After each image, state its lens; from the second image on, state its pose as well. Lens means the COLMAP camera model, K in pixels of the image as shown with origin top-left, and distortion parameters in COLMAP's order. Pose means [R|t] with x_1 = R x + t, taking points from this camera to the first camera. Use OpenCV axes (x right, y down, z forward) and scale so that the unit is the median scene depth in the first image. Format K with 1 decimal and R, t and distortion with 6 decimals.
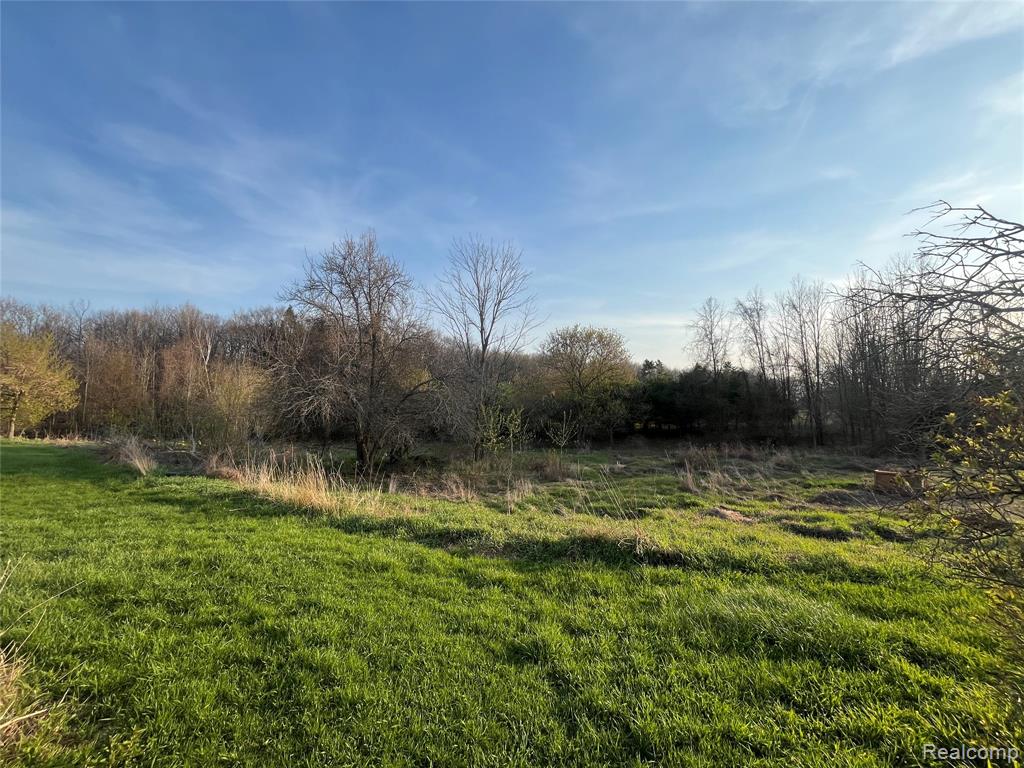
lens RADIAL K [[414.4, 0, 508.1], [0, 414.4, 385.1], [0, 0, 1]] dist [-0.002374, -0.000896]
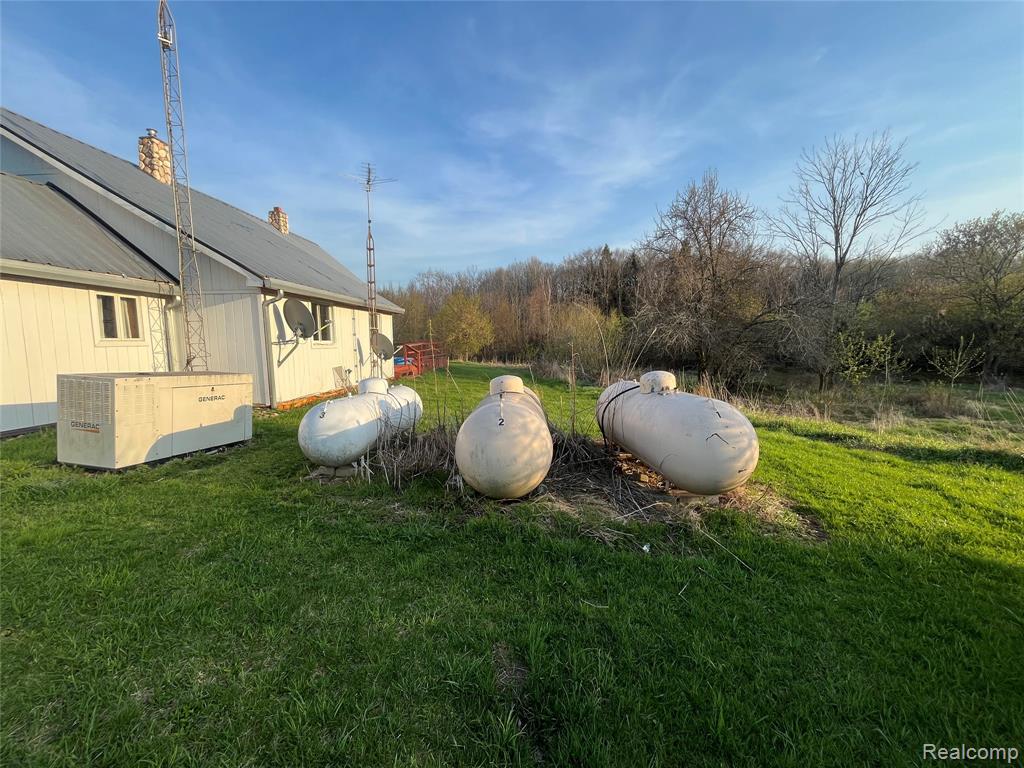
lens RADIAL K [[414.4, 0, 511.8], [0, 414.4, 382.5], [0, 0, 1]] dist [-0.002374, -0.000896]
pose [[0.772325, 0.044181, -0.633689, -0.026229], [0.061909, 0.987594, 0.144309, -0.016572], [0.632203, -0.150684, 0.760009, -0.167426]]
